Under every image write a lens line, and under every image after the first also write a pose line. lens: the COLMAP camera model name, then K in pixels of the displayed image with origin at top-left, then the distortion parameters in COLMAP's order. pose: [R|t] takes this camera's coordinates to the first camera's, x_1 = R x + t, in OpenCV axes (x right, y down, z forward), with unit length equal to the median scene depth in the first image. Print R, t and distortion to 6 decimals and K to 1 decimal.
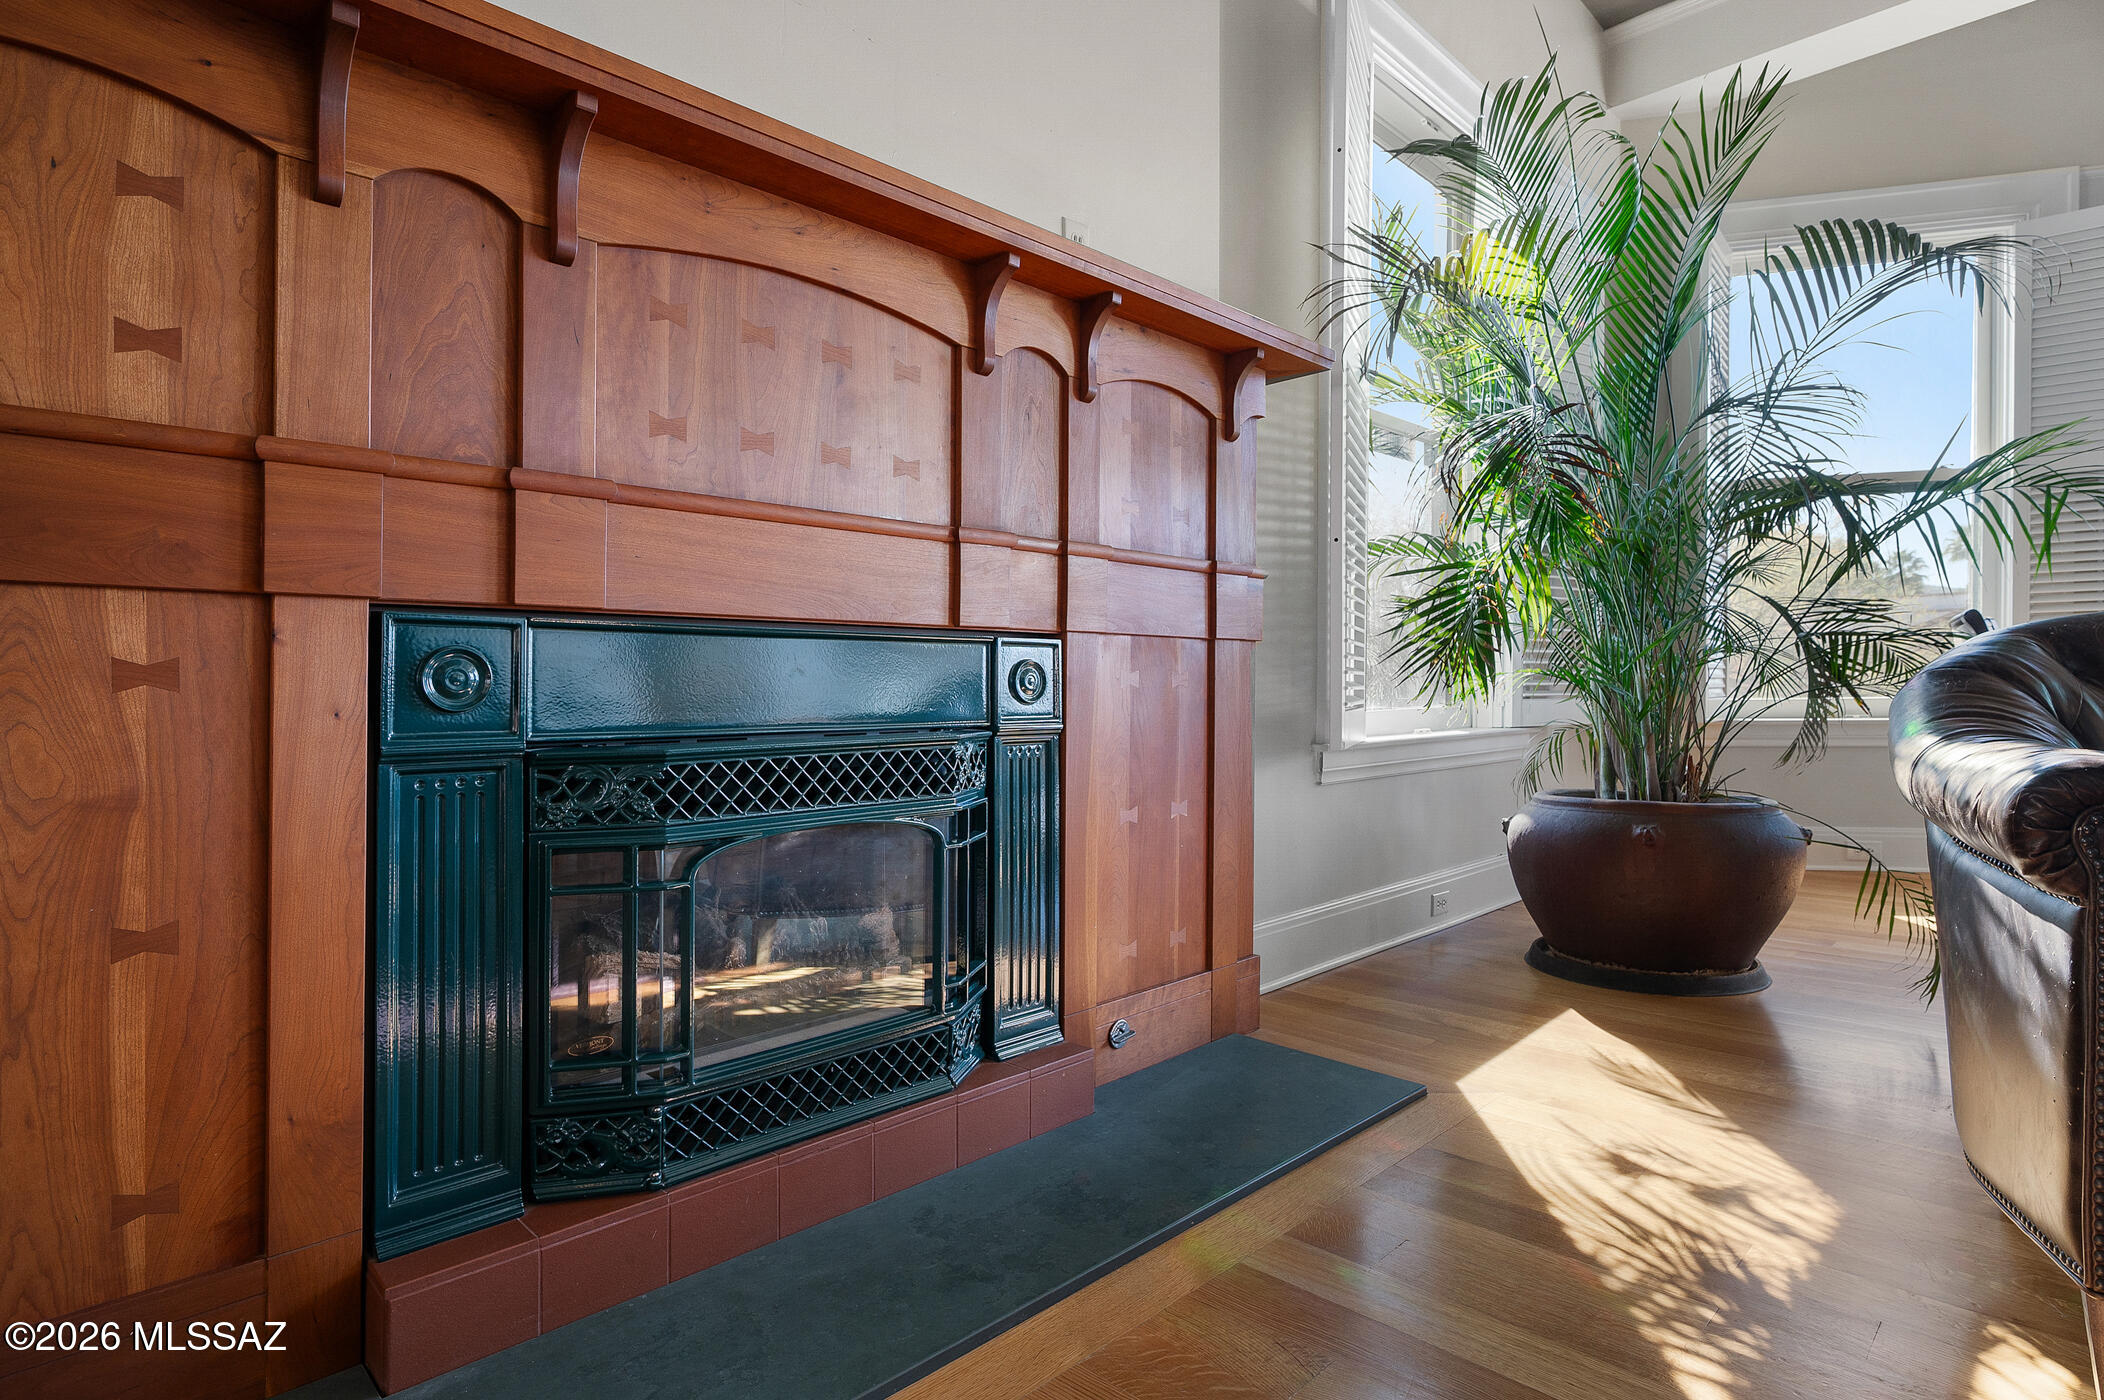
lens RADIAL K [[1058.3, 0, 1052.0], [0, 1058.3, 700.0], [0, 0, 1]] dist [-0.001080, -0.000312]
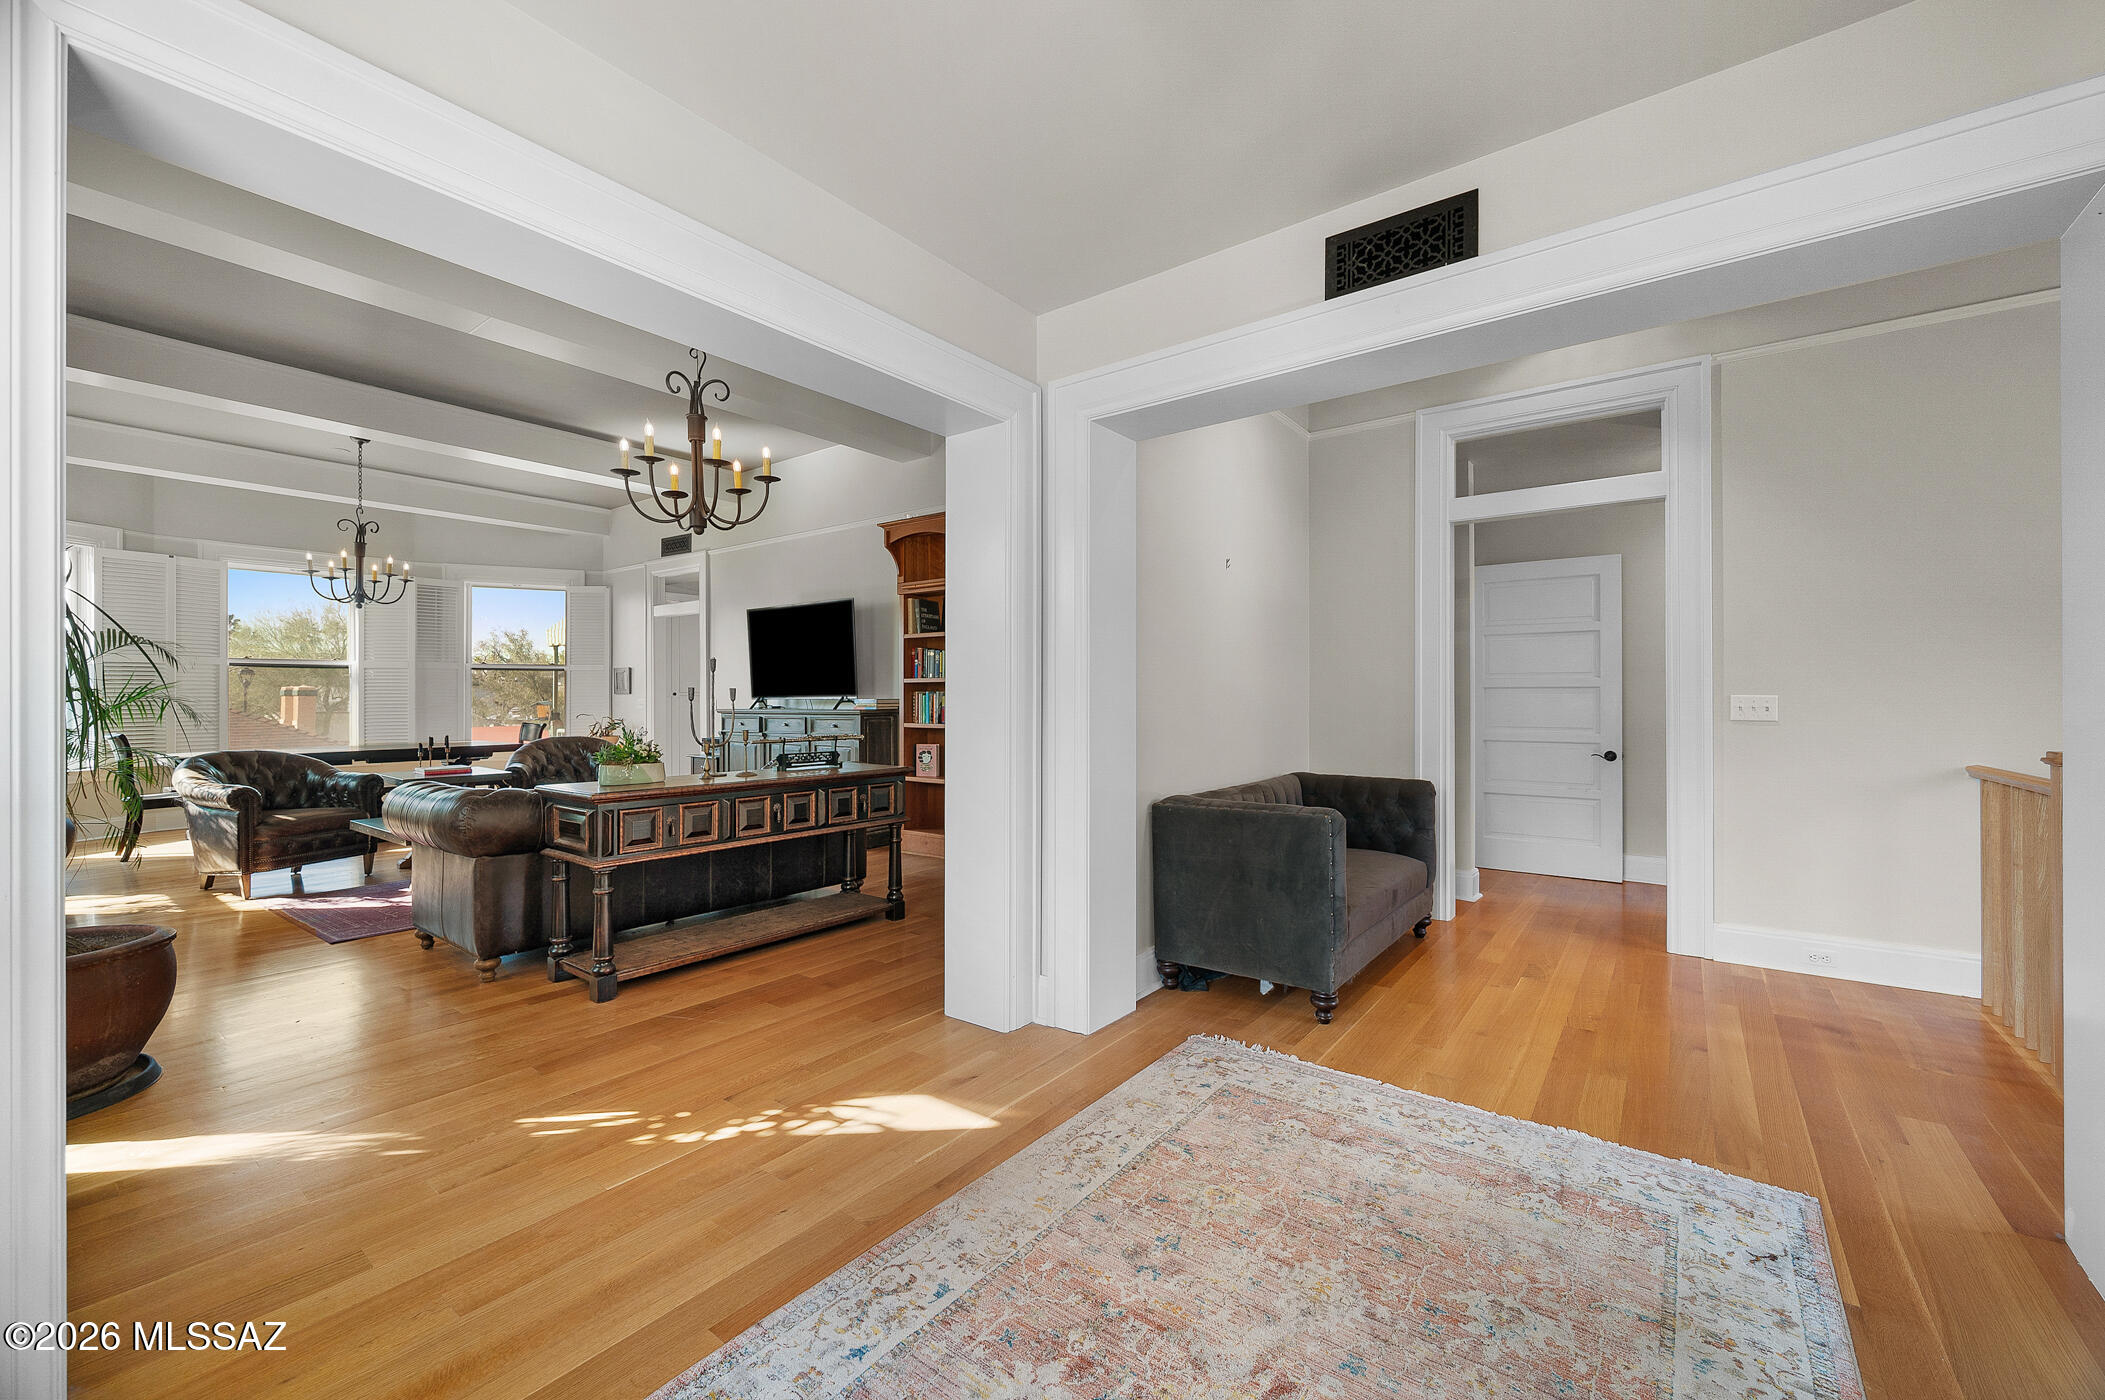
lens RADIAL K [[833.3, 0, 1059.2], [0, 833.3, 695.4], [0, 0, 1]] dist [0.000278, 0.000079]
pose [[-0.158941, 0.019973, 0.987086, -2.420856], [0.011498, 0.999765, -0.018378, -0.180782], [-0.987221, 0.008429, -0.159133, -1.540353]]
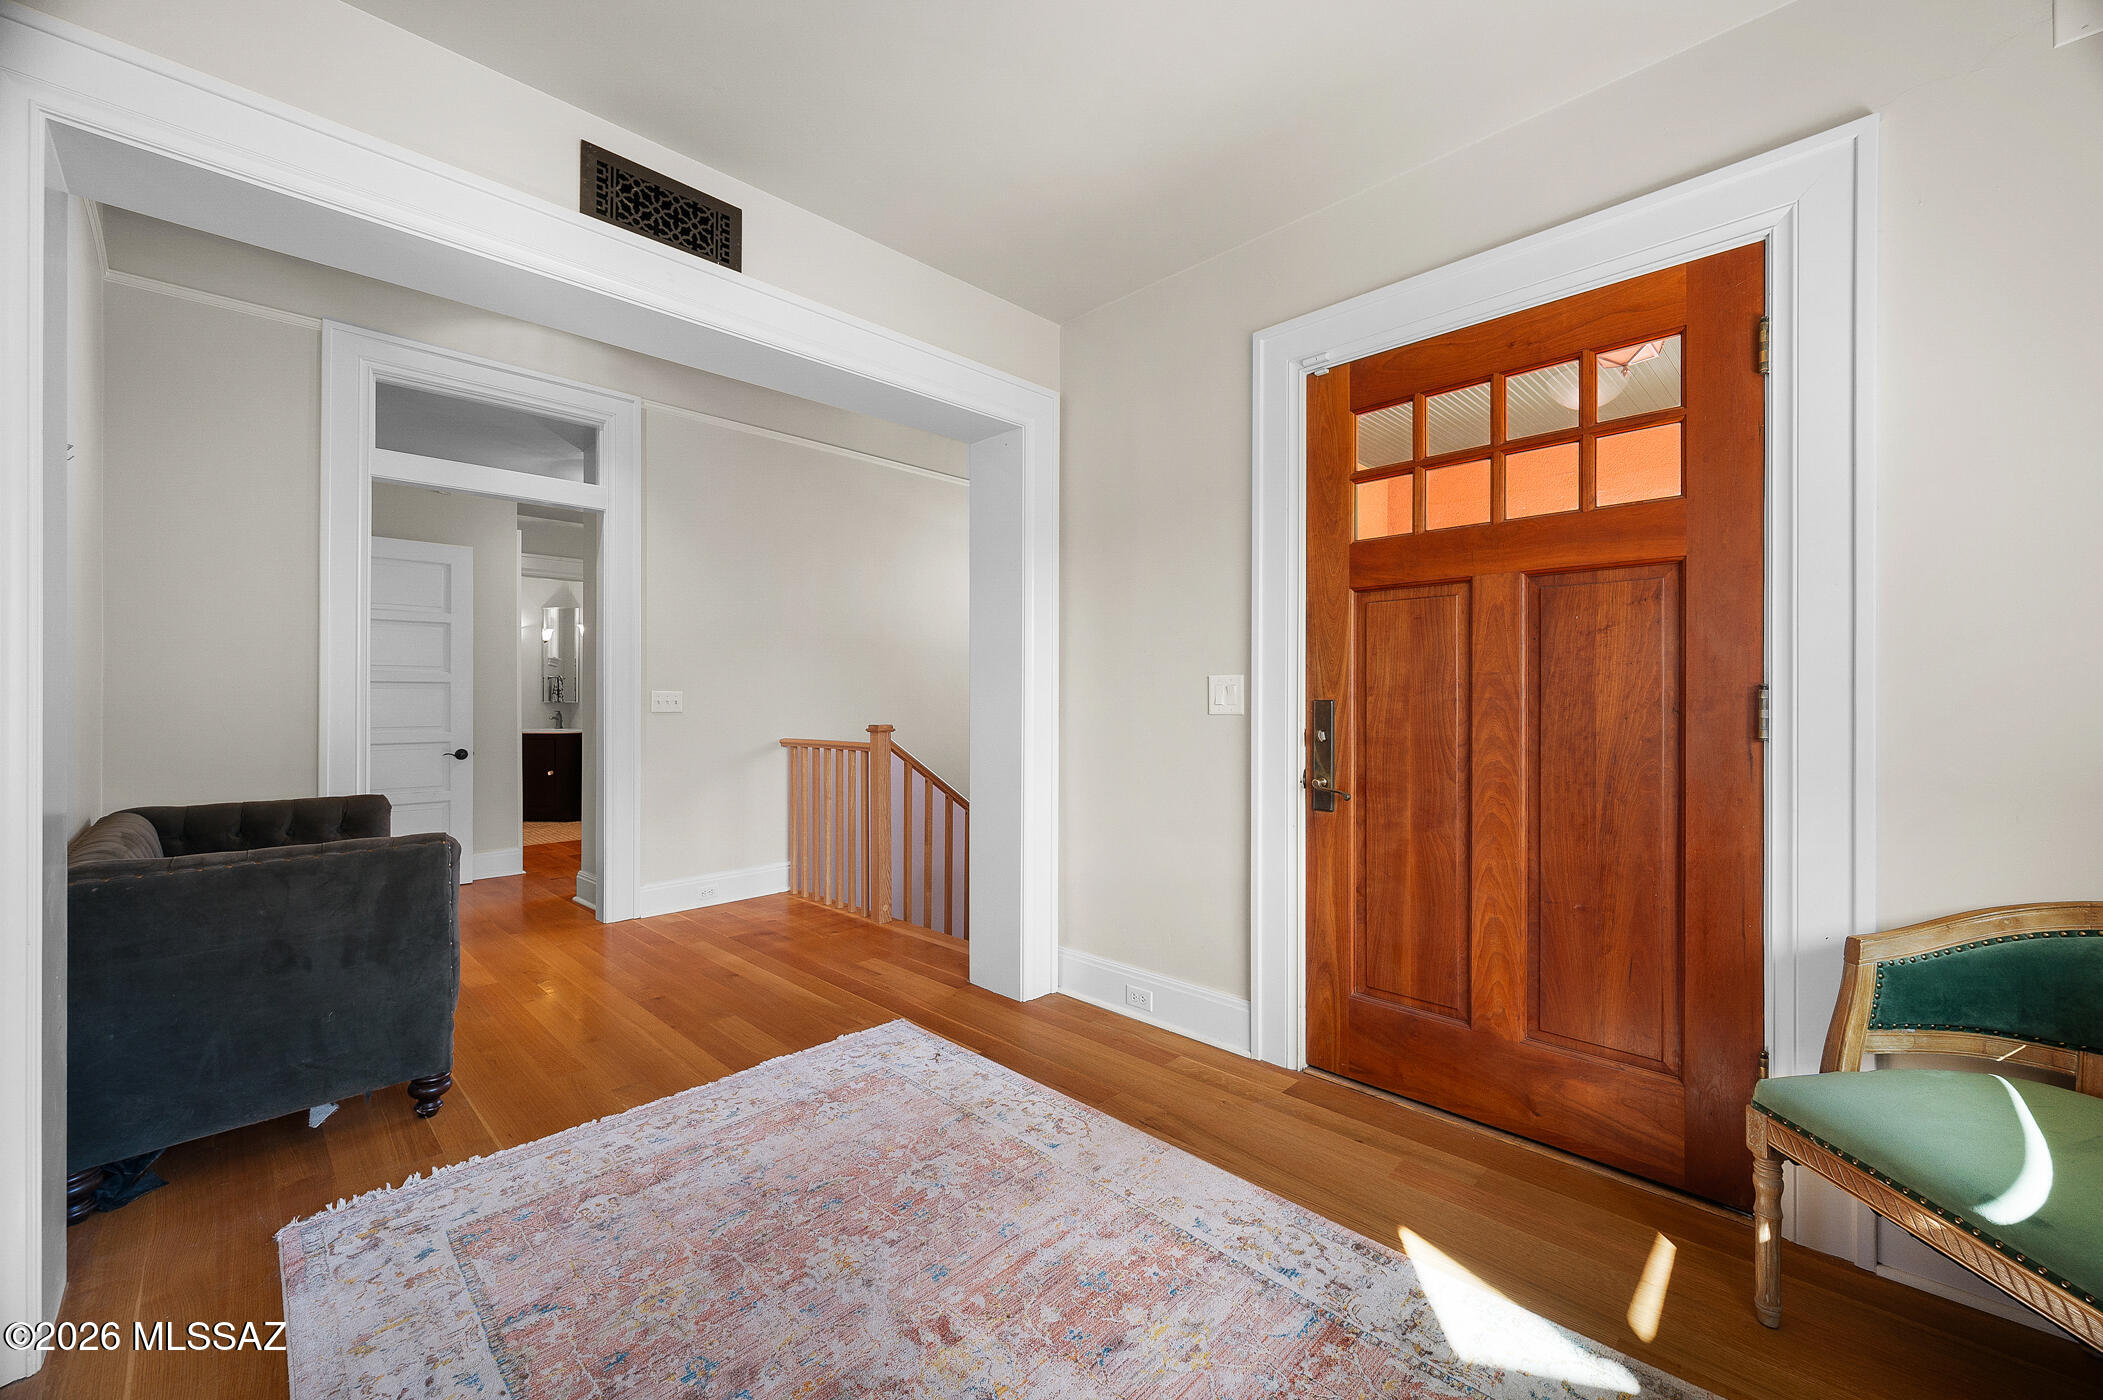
lens RADIAL K [[832.5, 0, 1058.2], [0, 832.5, 695.4], [0, 0, 1]] dist [0.000278, 0.000079]
pose [[-0.999502, 0.019035, -0.025187, -1.840243], [0.018875, 0.999800, 0.006555, -0.179624], [0.025306, 0.006076, -0.999661, -1.082077]]
